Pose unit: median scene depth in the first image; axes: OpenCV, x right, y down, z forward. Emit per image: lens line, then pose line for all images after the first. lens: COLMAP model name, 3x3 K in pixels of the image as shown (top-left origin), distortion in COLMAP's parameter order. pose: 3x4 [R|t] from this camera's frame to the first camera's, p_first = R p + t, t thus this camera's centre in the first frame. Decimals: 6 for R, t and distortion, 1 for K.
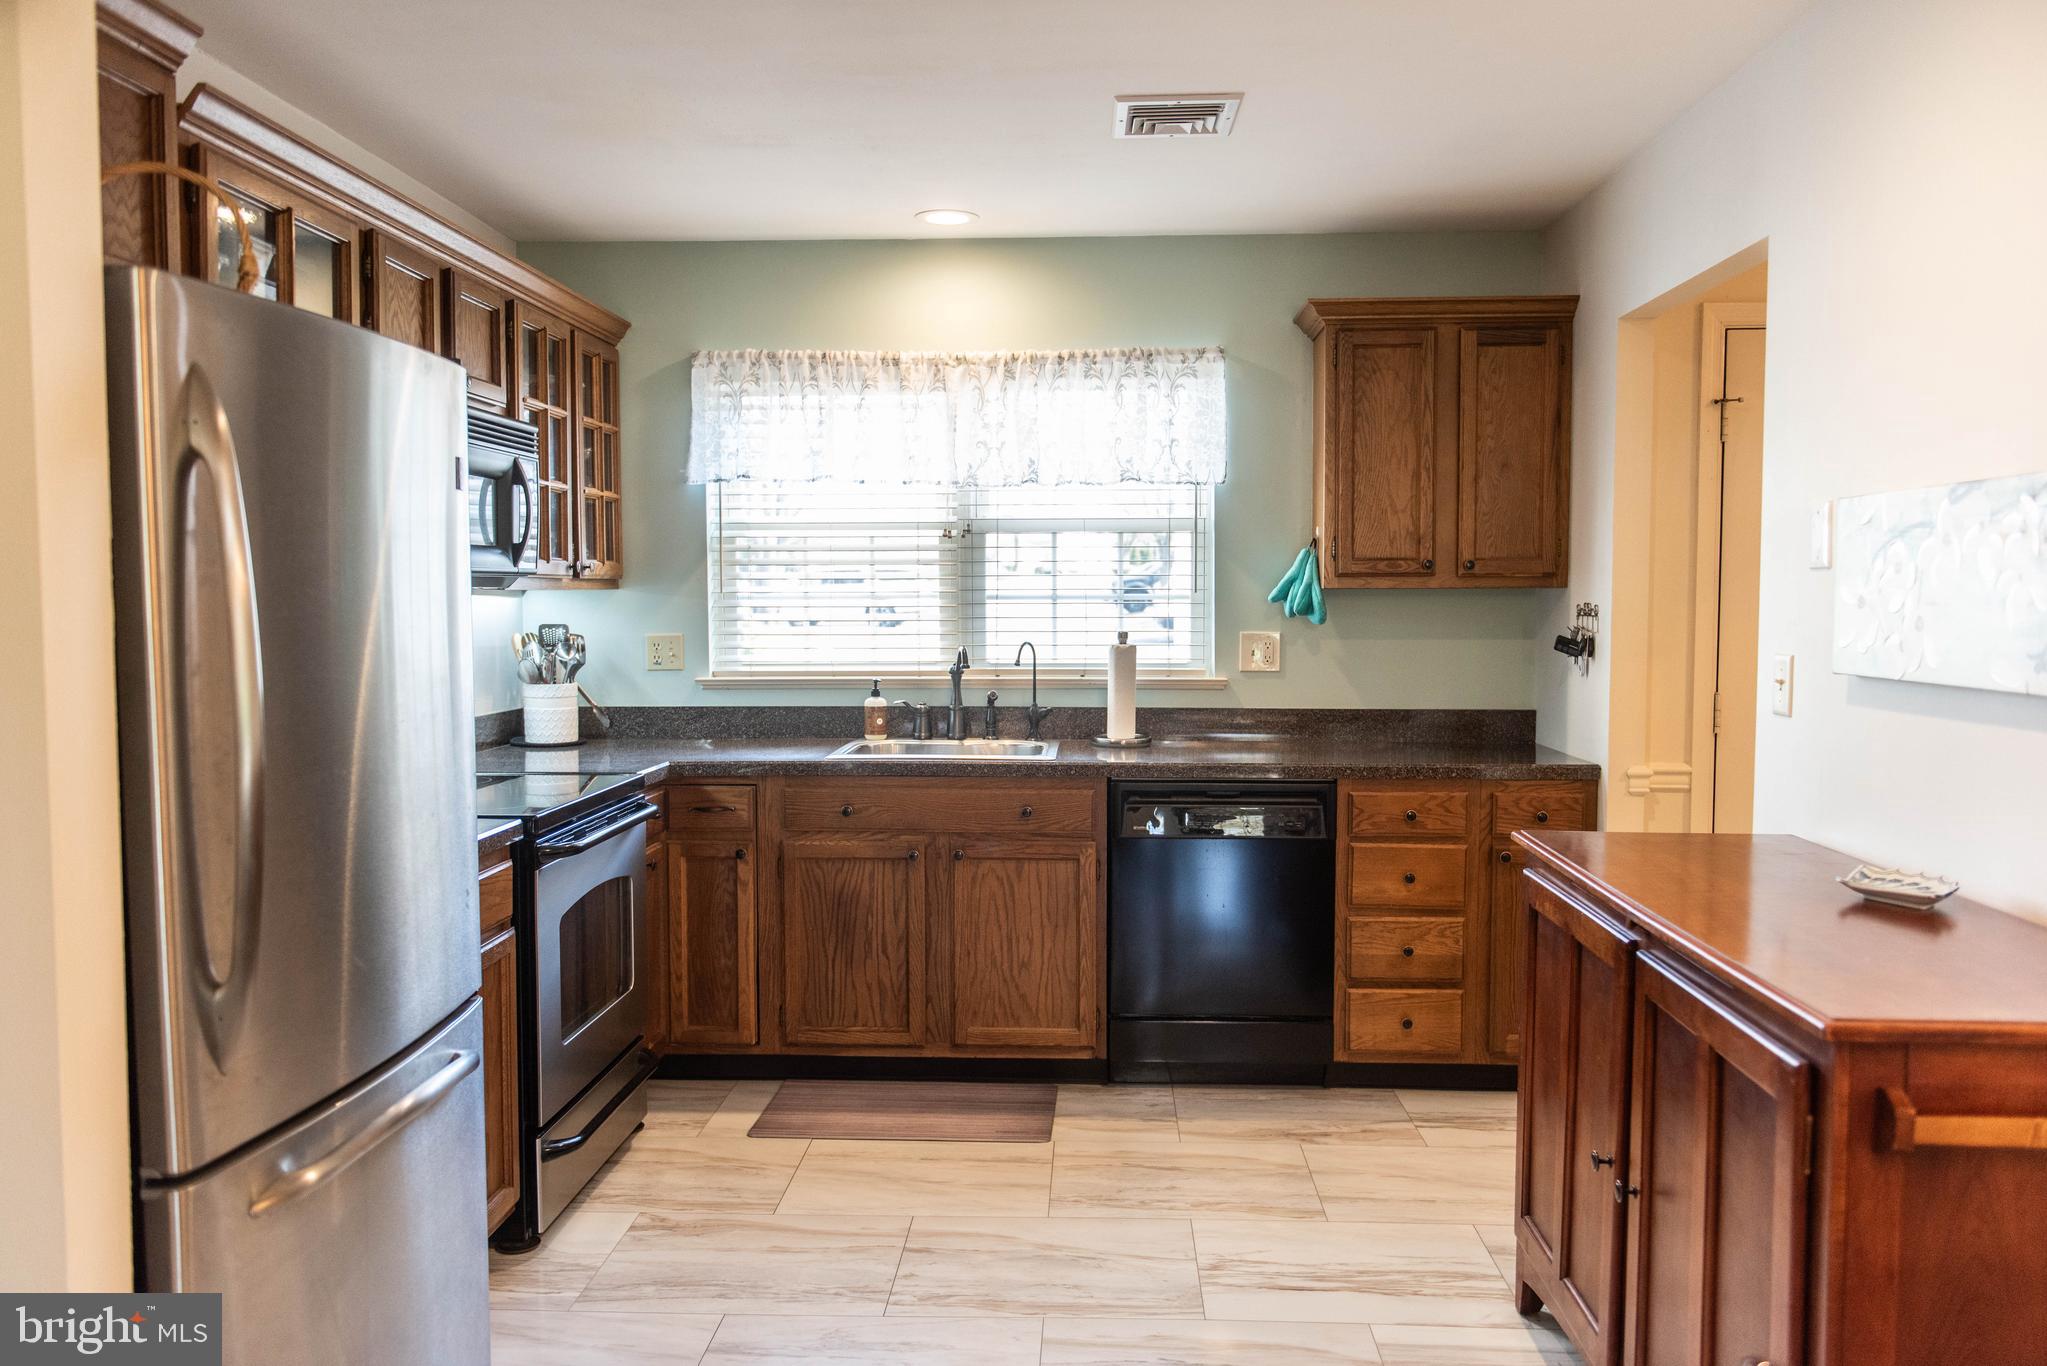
lens RADIAL K [[1547.3, 0, 1023.5], [0, 1547.3, 683.0], [0, 0, 1]] dist [0.004440, -0.001013]
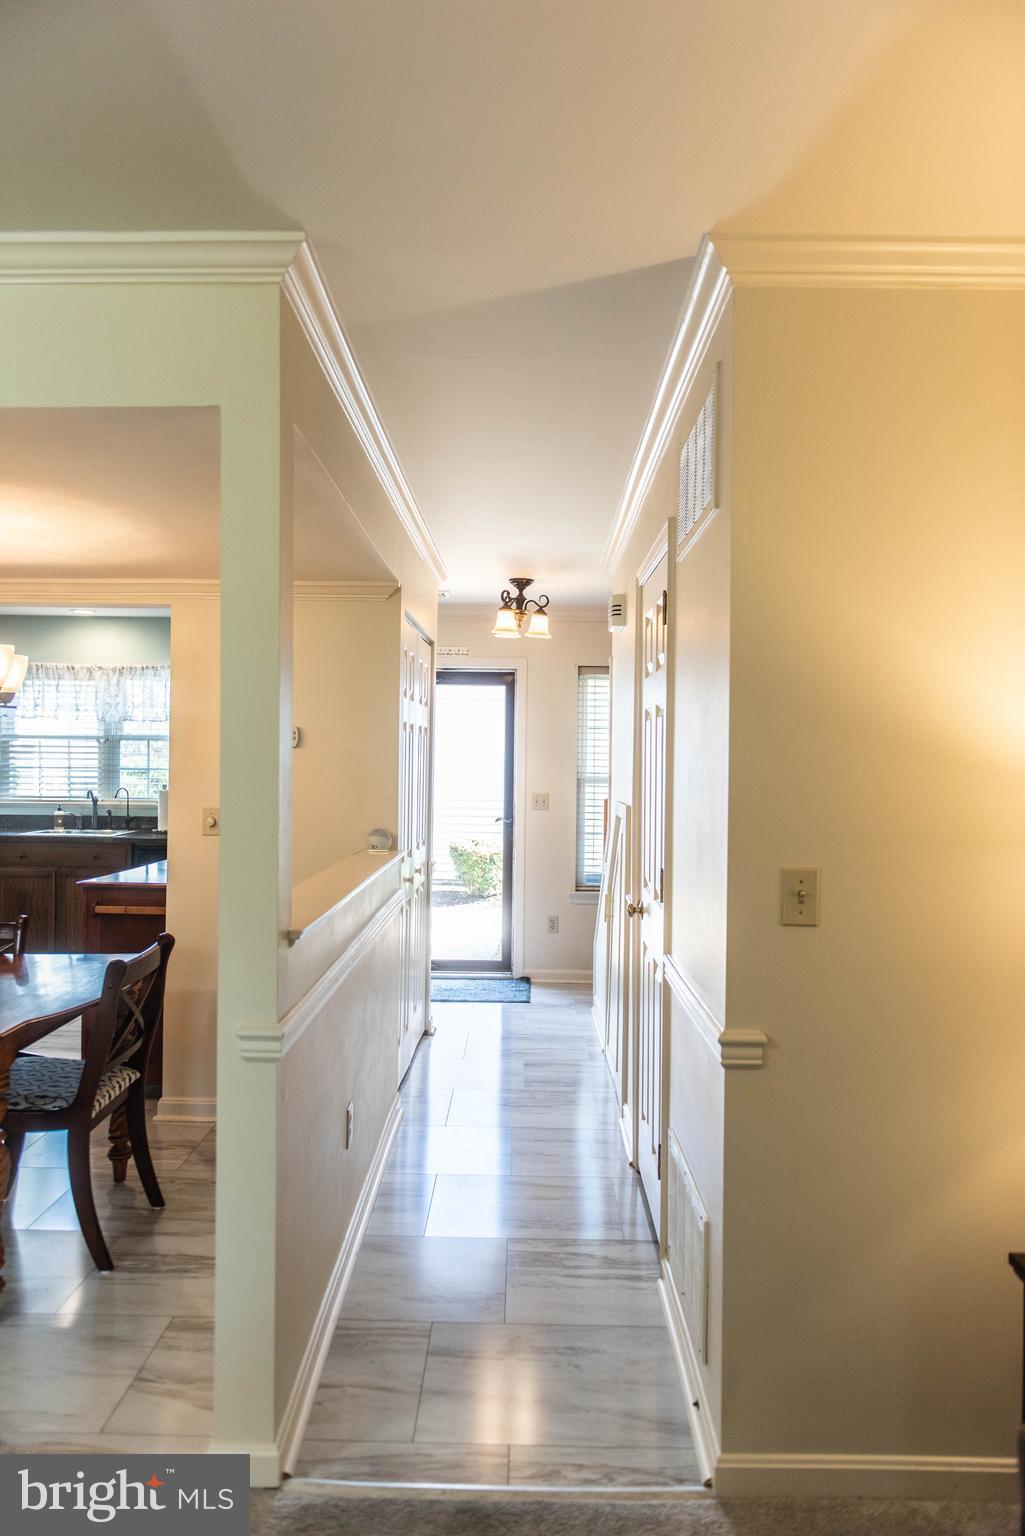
lens RADIAL K [[1049.2, 0, 512.5], [0, 1049.2, 768.0], [0, 0, 1]] dist [0.003294, -0.005544]
pose [[0.999320, 0.014614, 0.033839, 0.591091], [-0.012871, 0.998608, -0.051159, 0.018313], [-0.034540, 0.050688, 0.998117, -0.671035]]
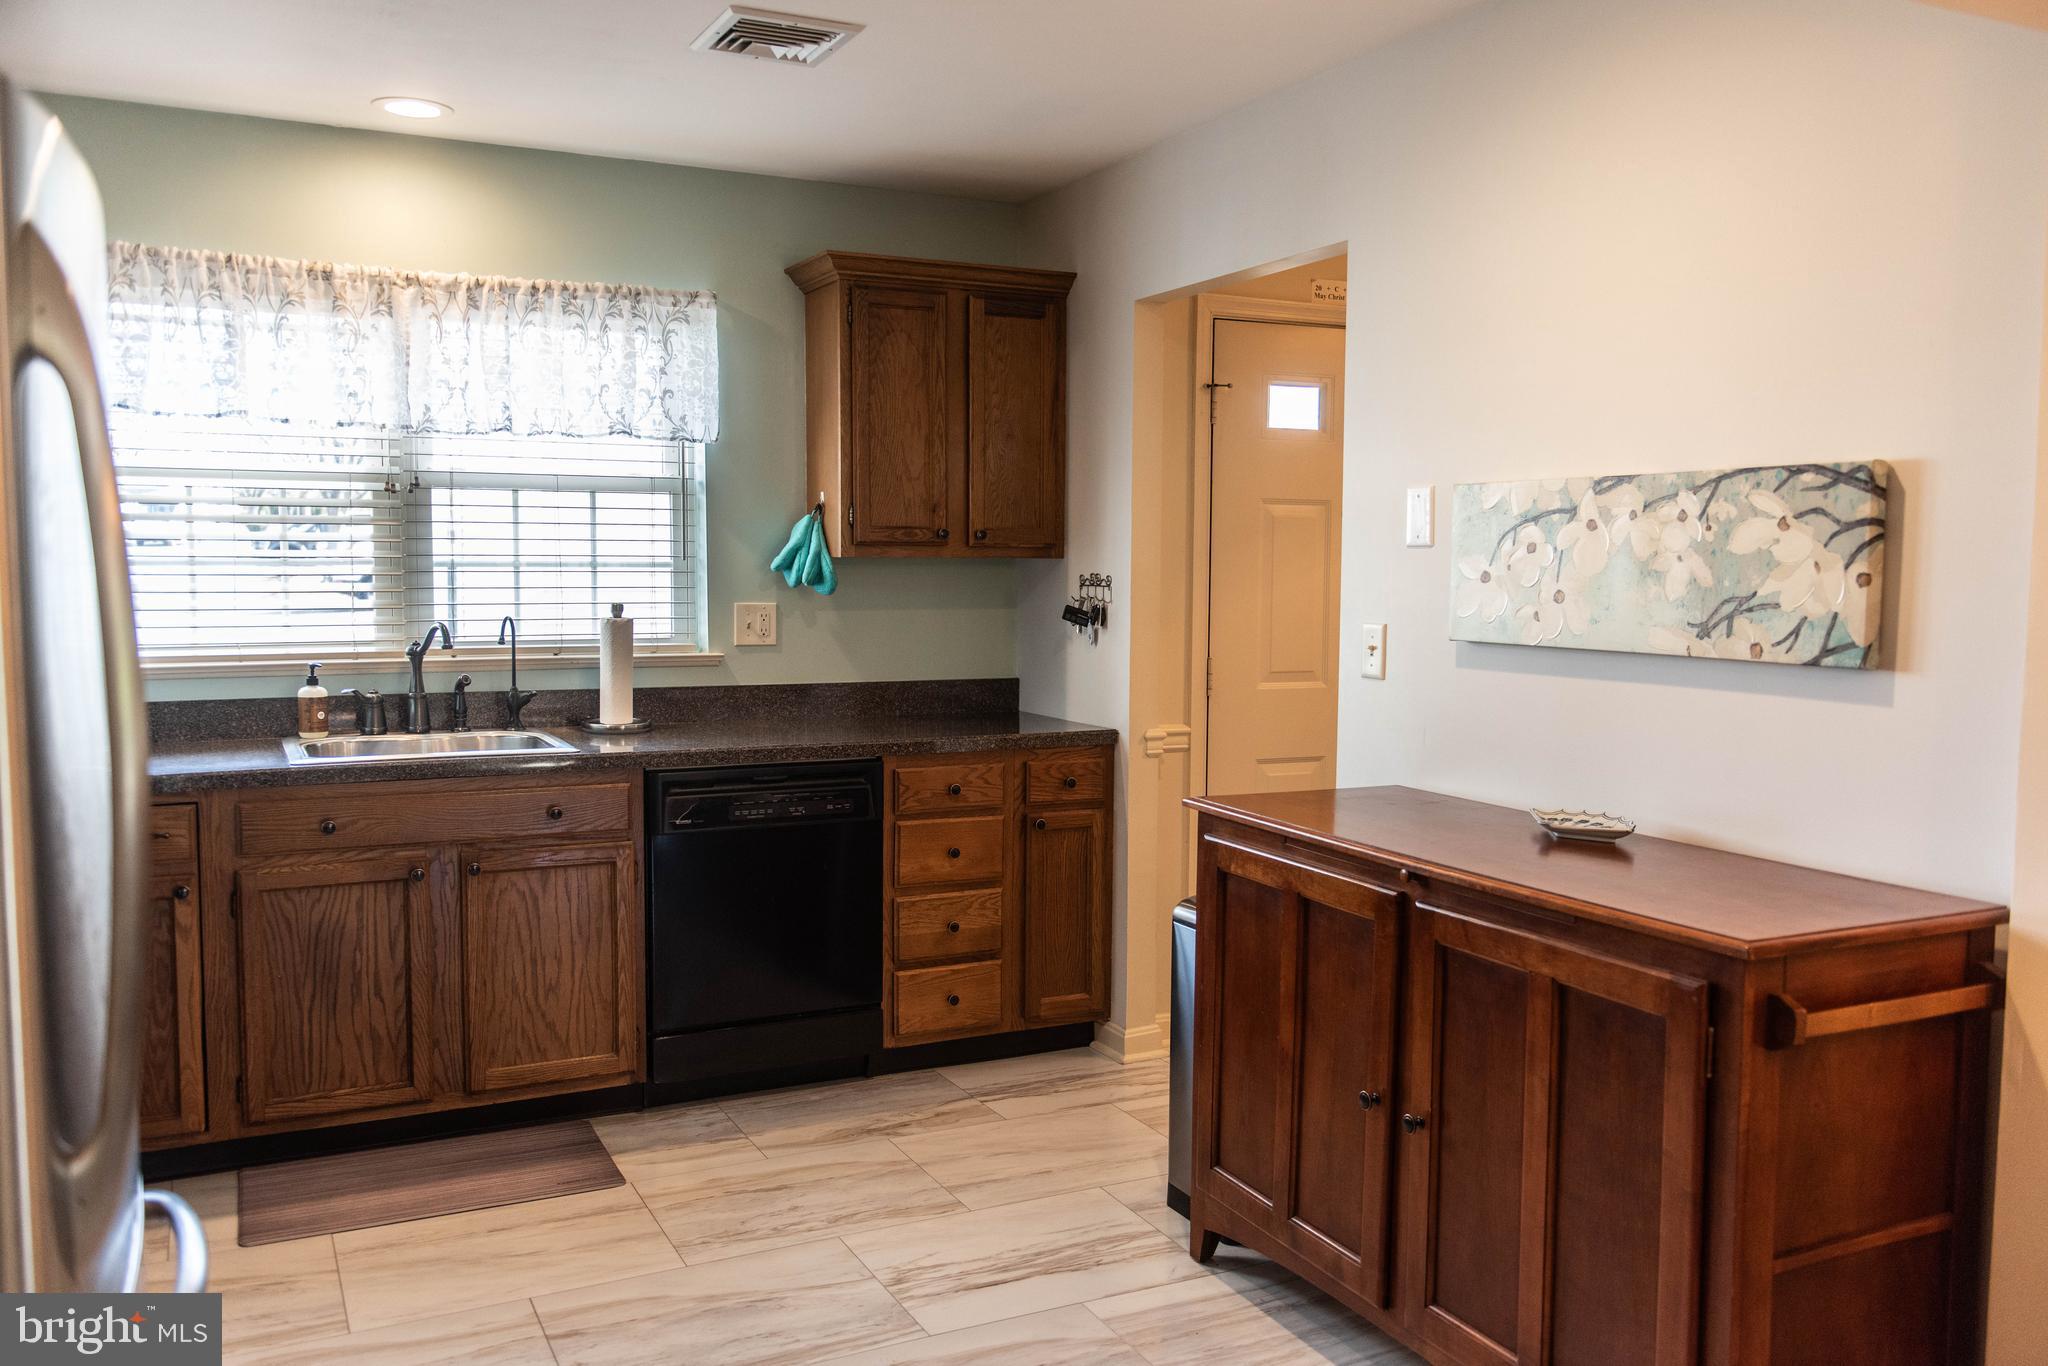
lens RADIAL K [[1621.8, 0, 1025.9], [0, 1621.8, 679.3], [0, 0, 1]] dist [0.006765, 0.000622]
pose [[0.873381, -0.029403, 0.486149, -0.203853], [0.020530, 0.999511, 0.023570, -0.007539], [-0.486604, -0.010604, 0.873558, 0.075330]]
